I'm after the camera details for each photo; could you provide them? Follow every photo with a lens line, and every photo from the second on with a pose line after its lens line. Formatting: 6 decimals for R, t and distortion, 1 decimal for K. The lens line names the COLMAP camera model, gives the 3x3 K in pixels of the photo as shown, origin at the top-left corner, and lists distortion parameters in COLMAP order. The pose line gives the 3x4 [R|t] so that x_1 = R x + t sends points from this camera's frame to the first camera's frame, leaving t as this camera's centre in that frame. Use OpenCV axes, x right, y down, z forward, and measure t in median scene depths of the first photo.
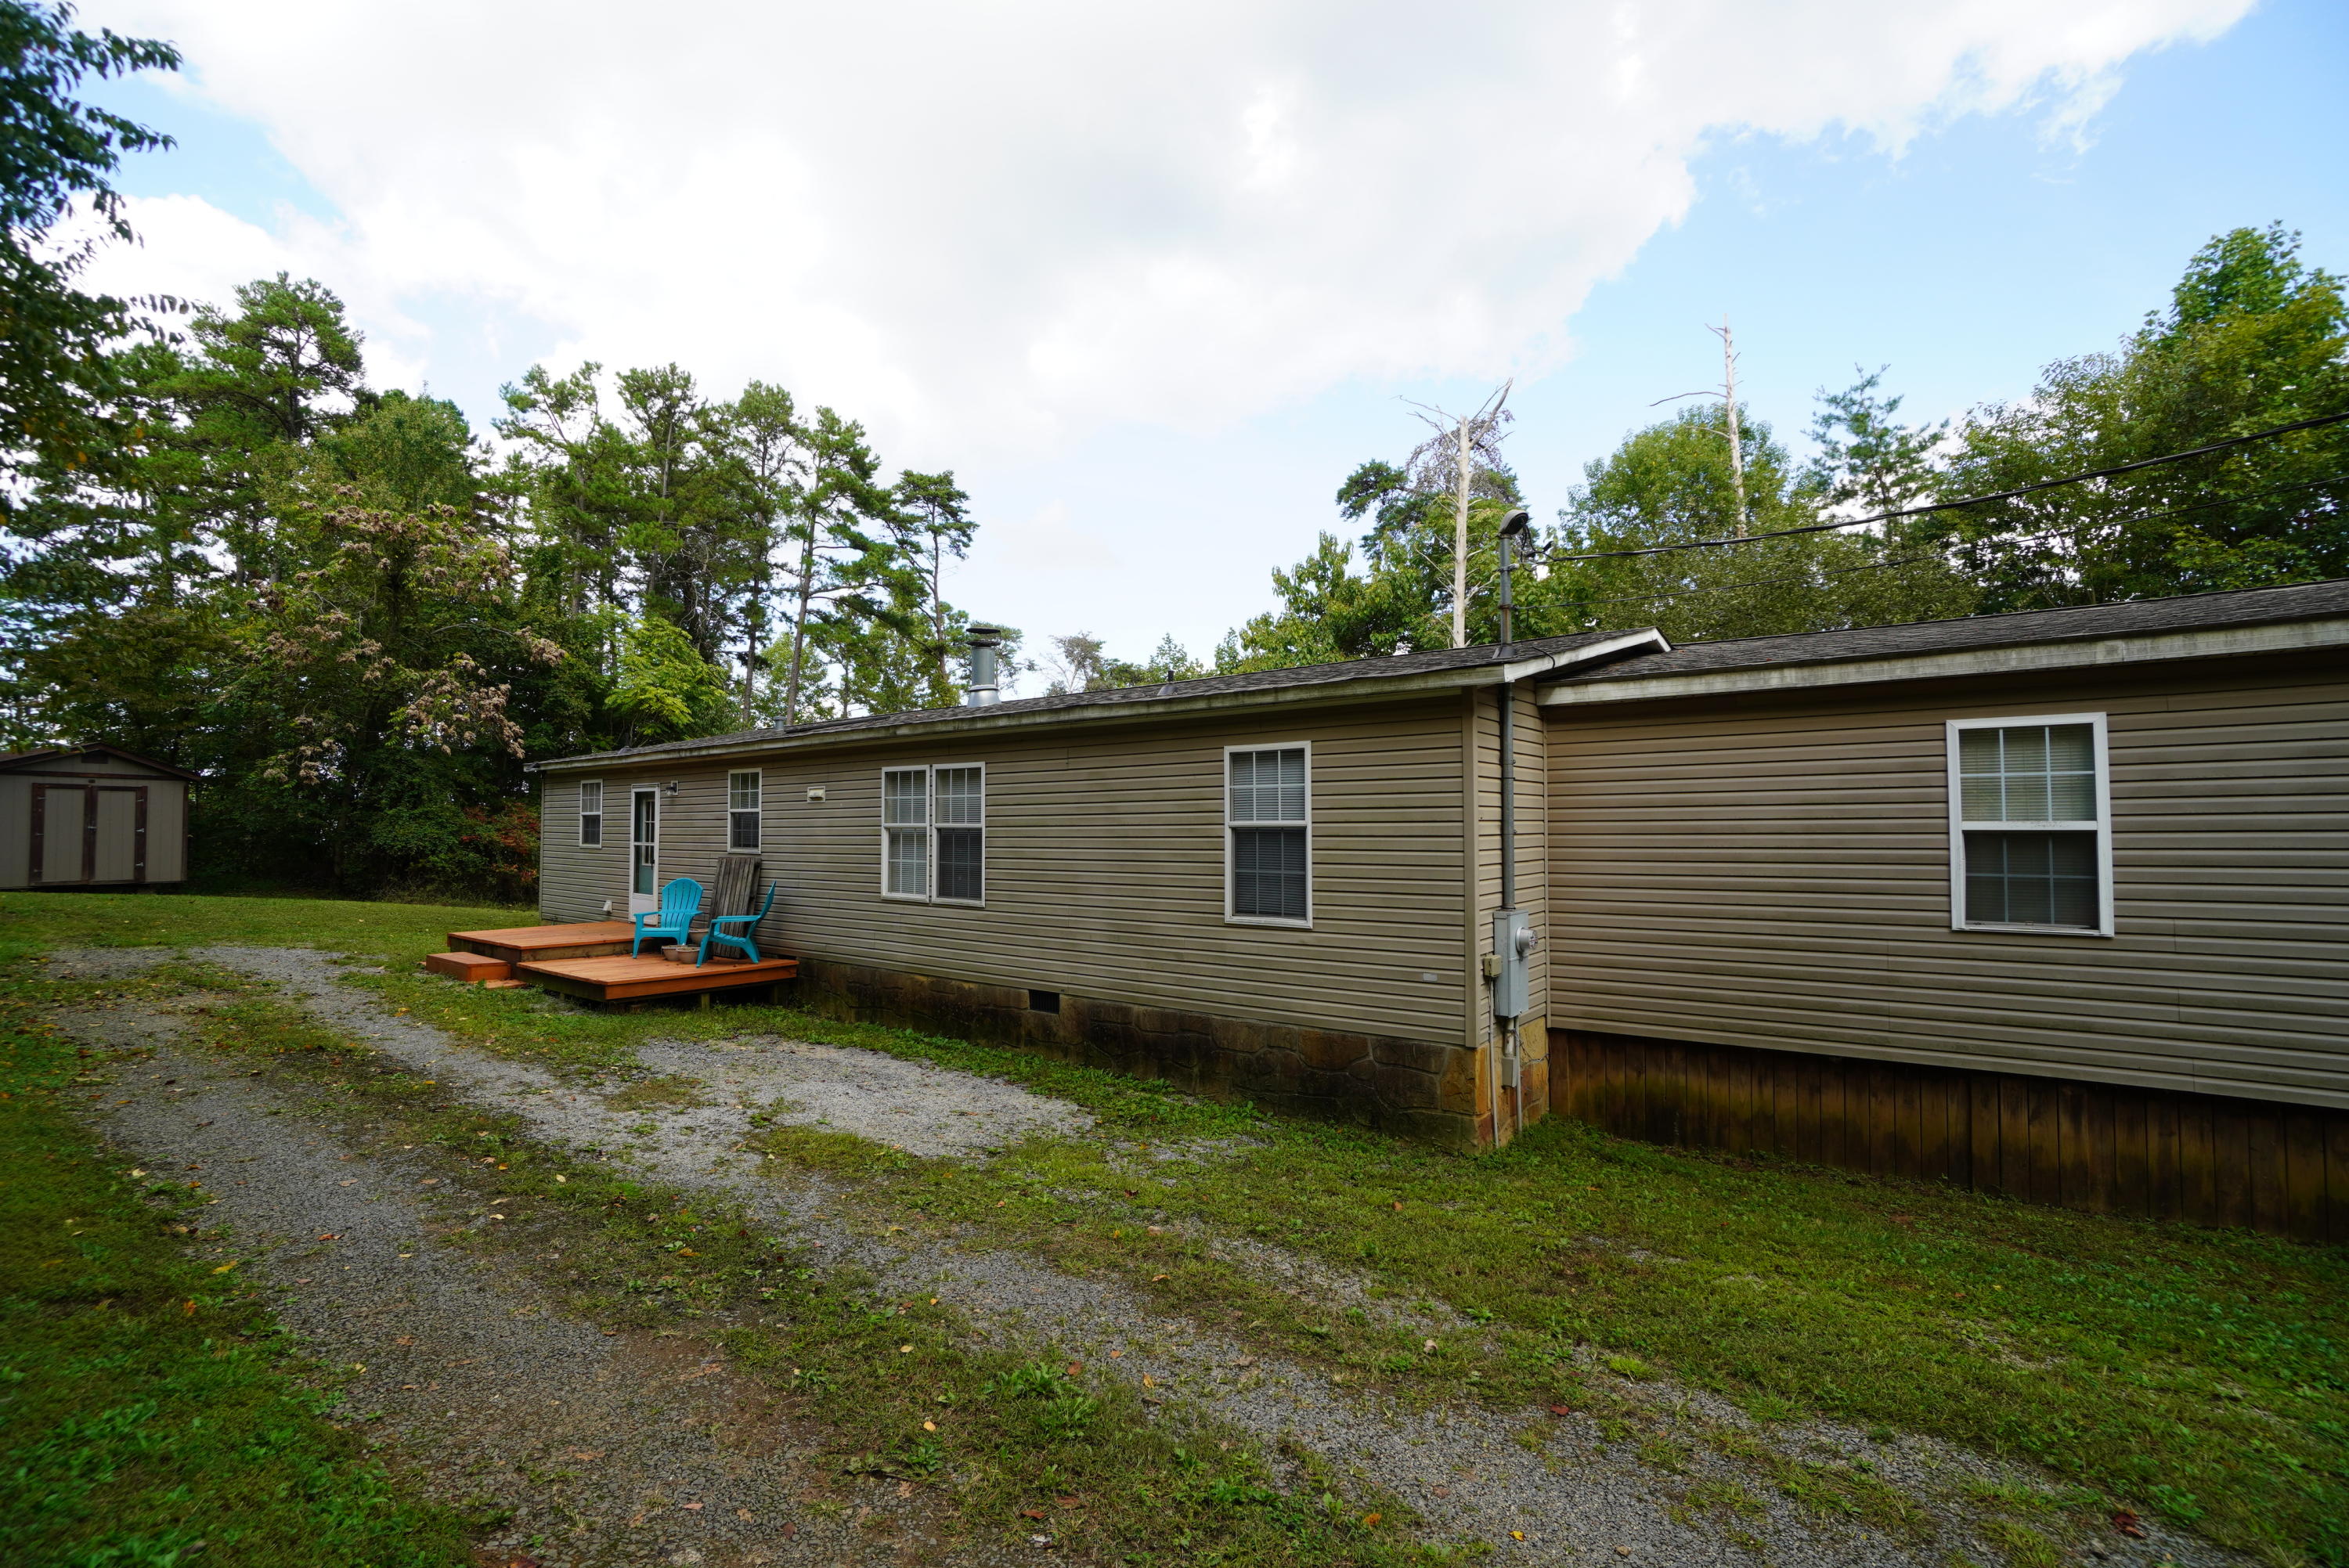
lens RADIAL K [[1037.5, 0, 1172.3], [0, 1037.5, 782.0], [0, 0, 1]] dist [-0.062362, 0.023535]
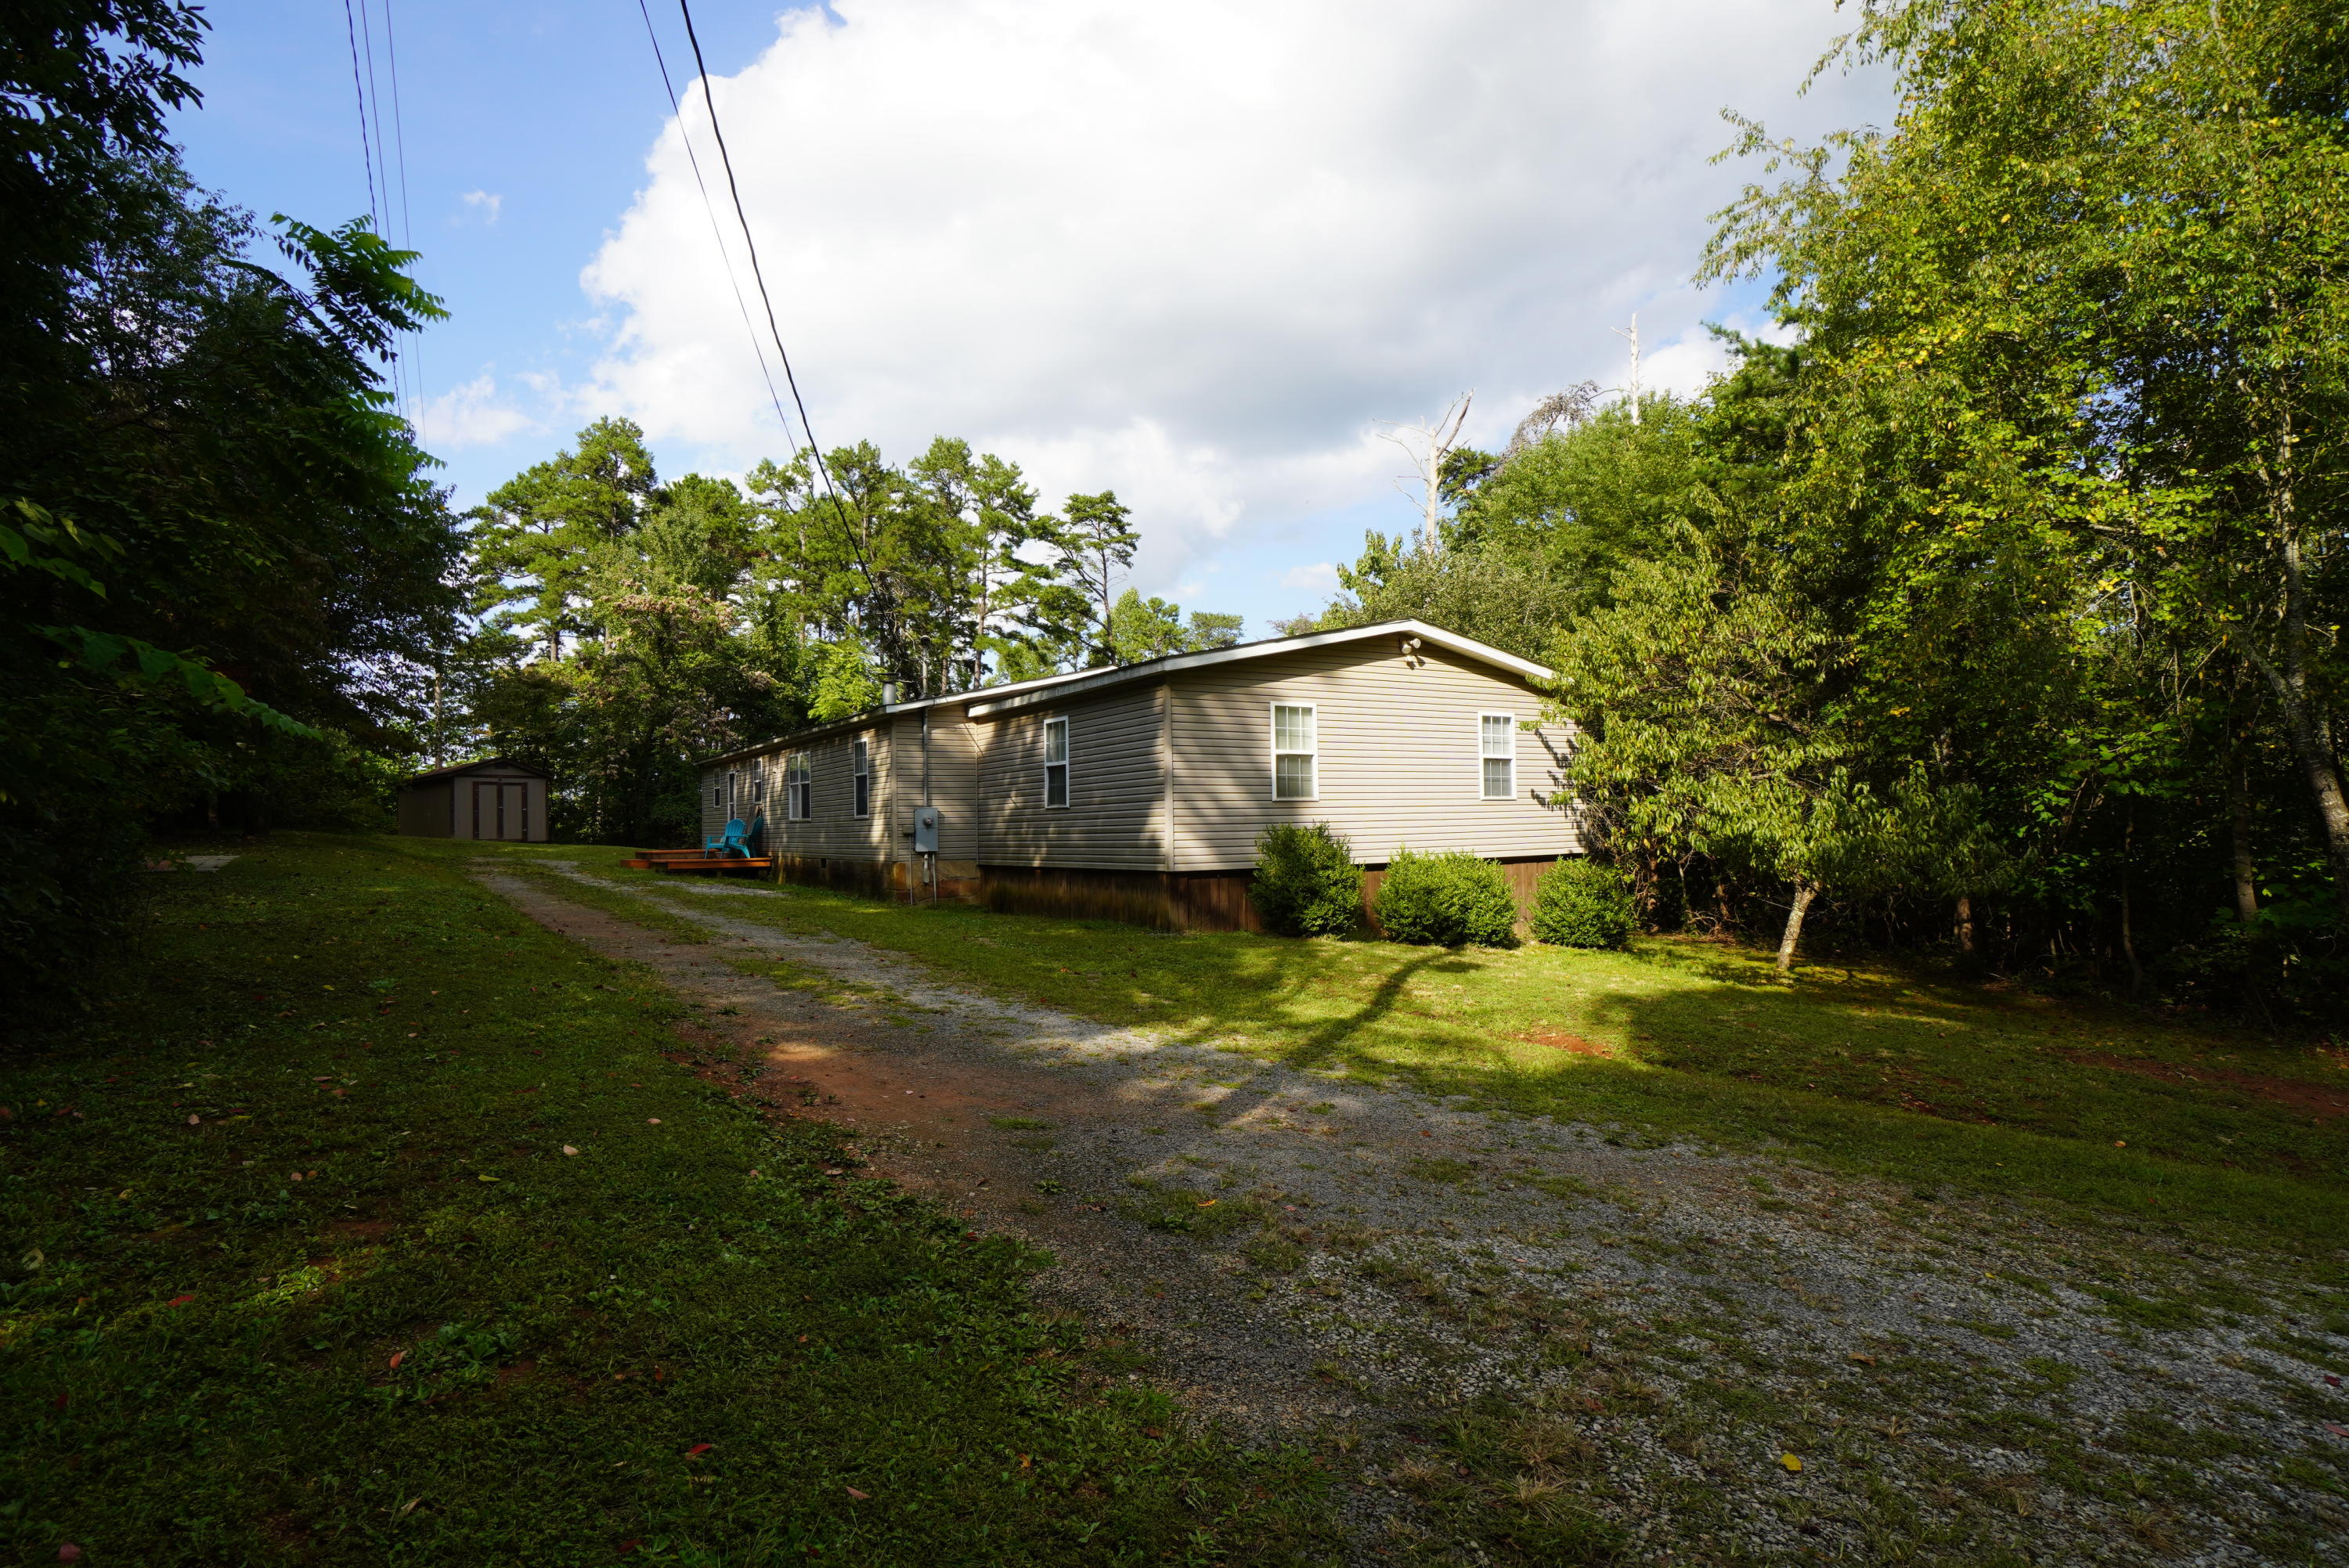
lens RADIAL K [[1184.2, 0, 1165.3], [0, 1184.2, 786.7], [0, 0, 1]] dist [-0.023848, 0.000085]
pose [[0.942098, -0.024482, -0.334442, 0.340391], [0.029657, 0.999506, 0.010378, 0.012752], [0.334023, -0.019695, 0.942359, -0.264692]]
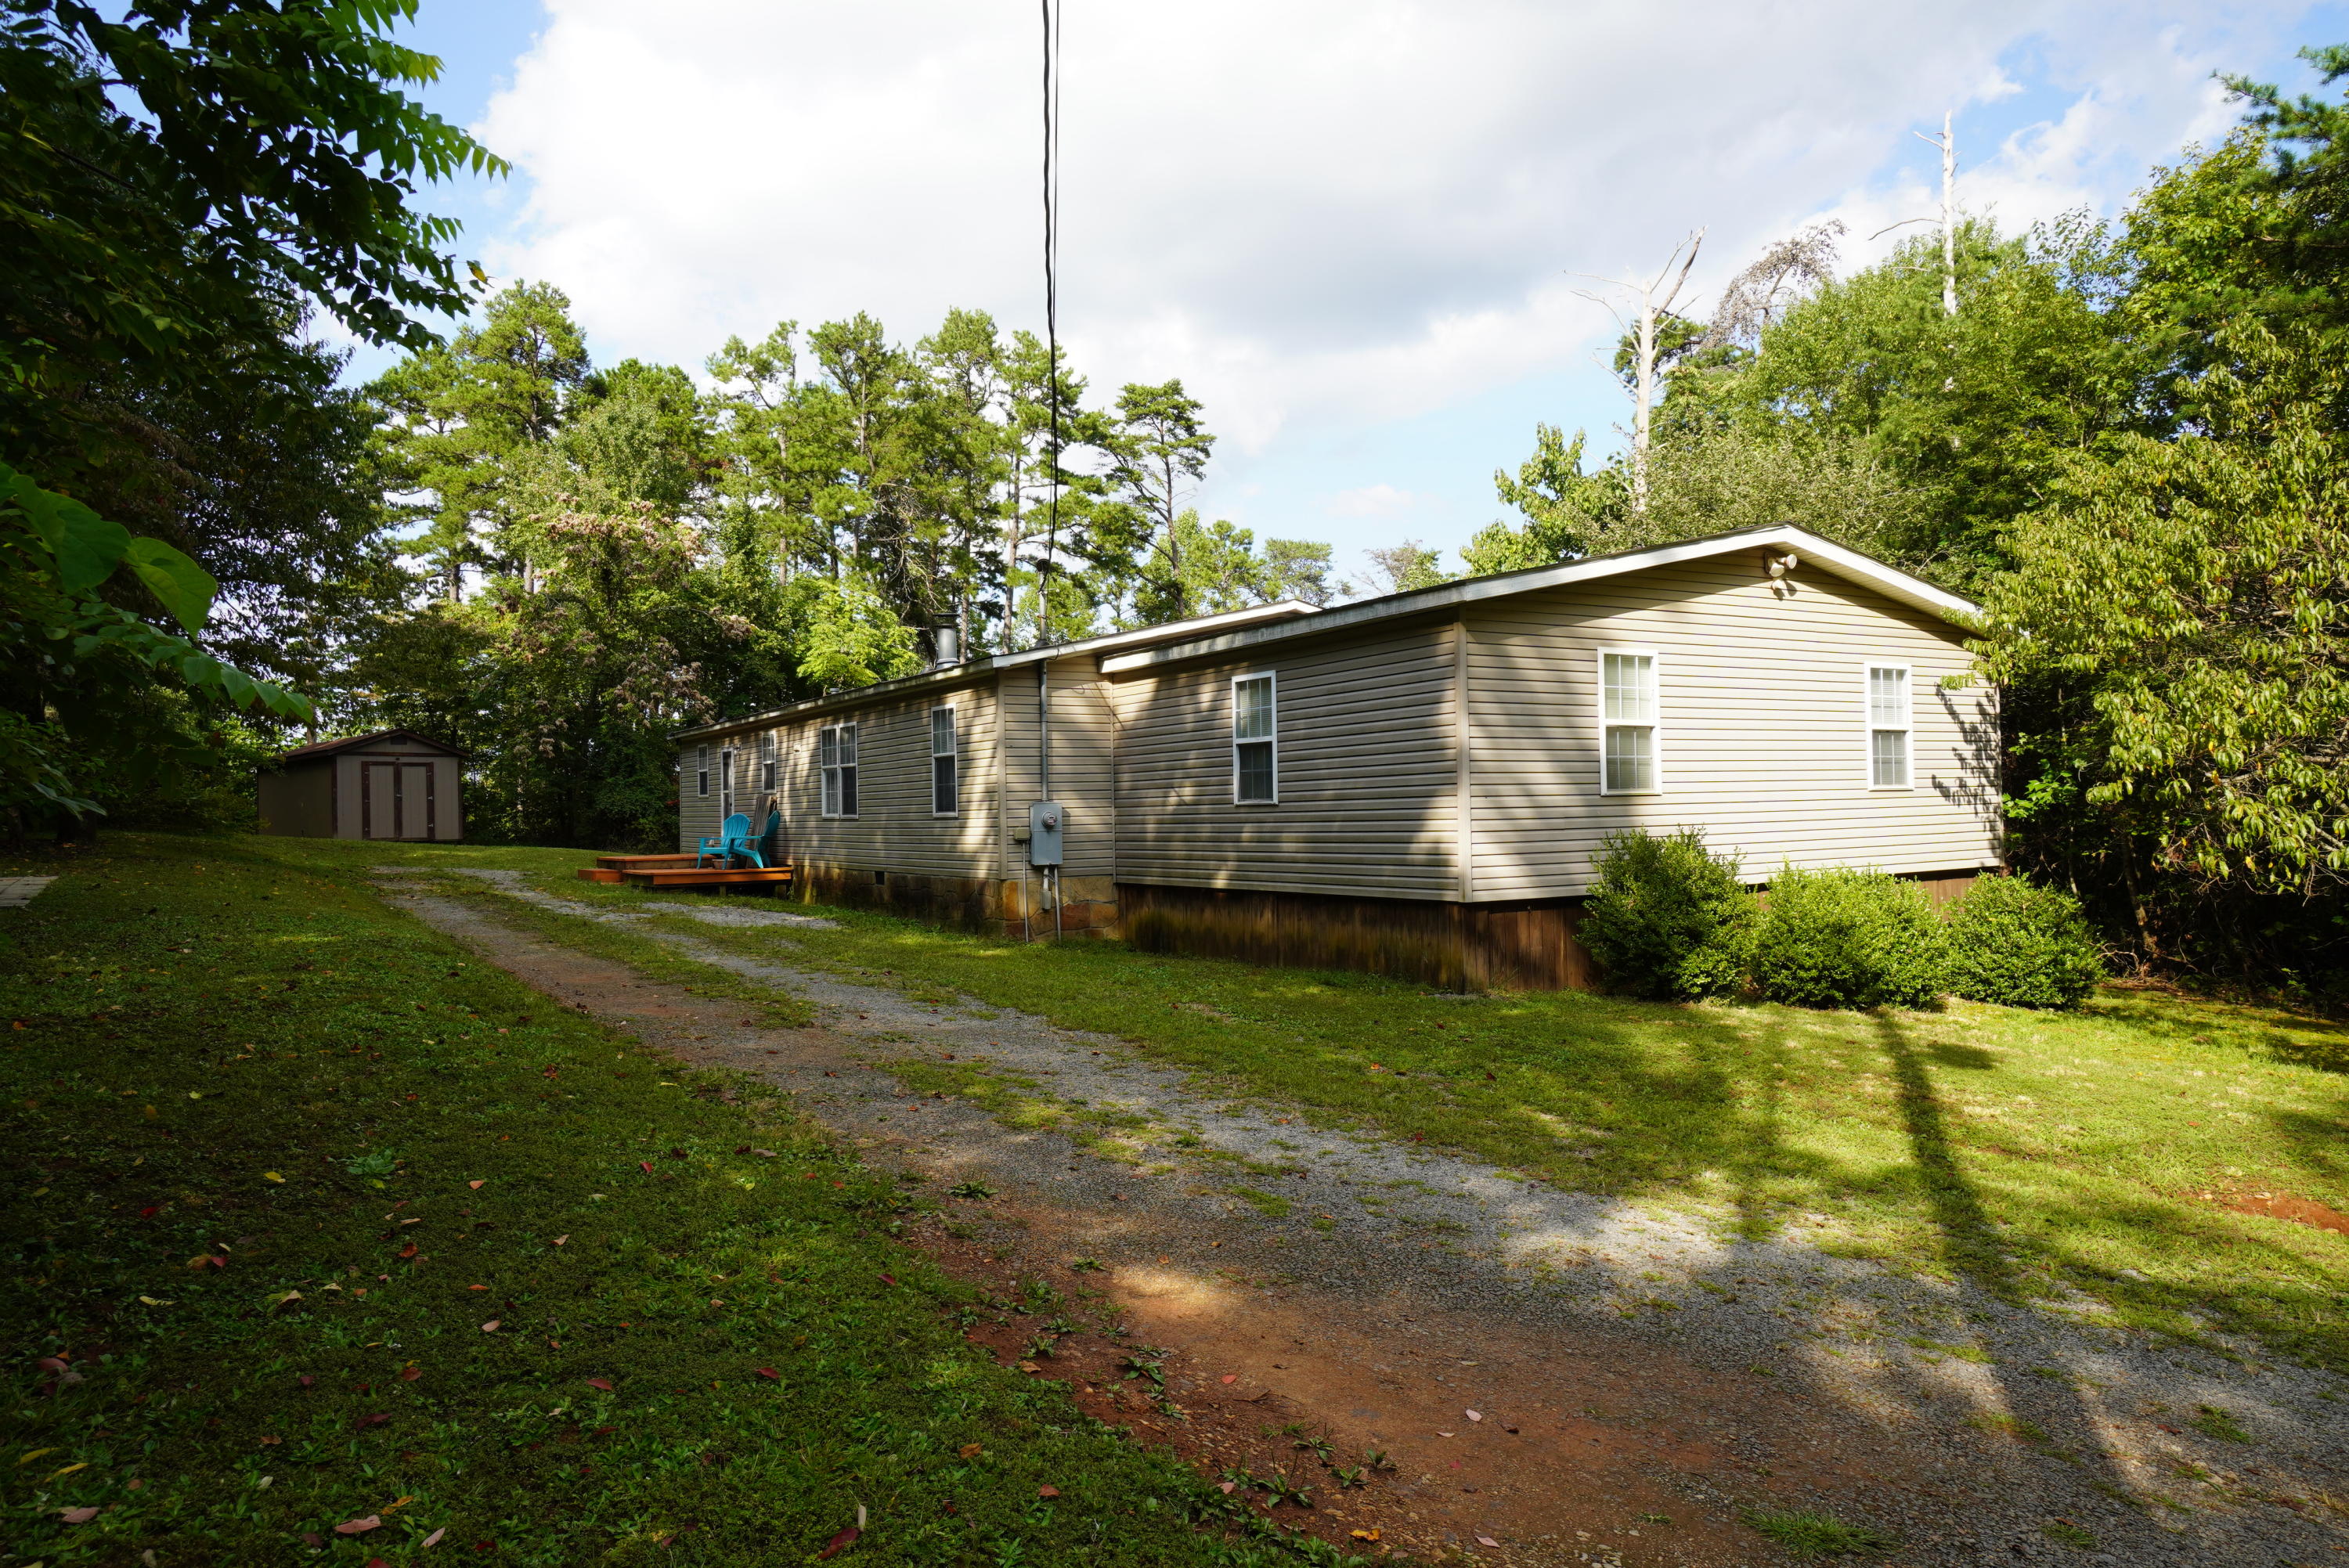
lens RADIAL K [[1468.6, 0, 1174.5], [0, 1468.6, 784.0], [0, 0, 1]] dist [0.006758, 0.006980]
pose [[0.937626, -0.021585, -0.346975, 0.260889], [0.032404, 0.999152, 0.025410, 0.008380], [0.346132, -0.035068, 0.937530, -0.220455]]
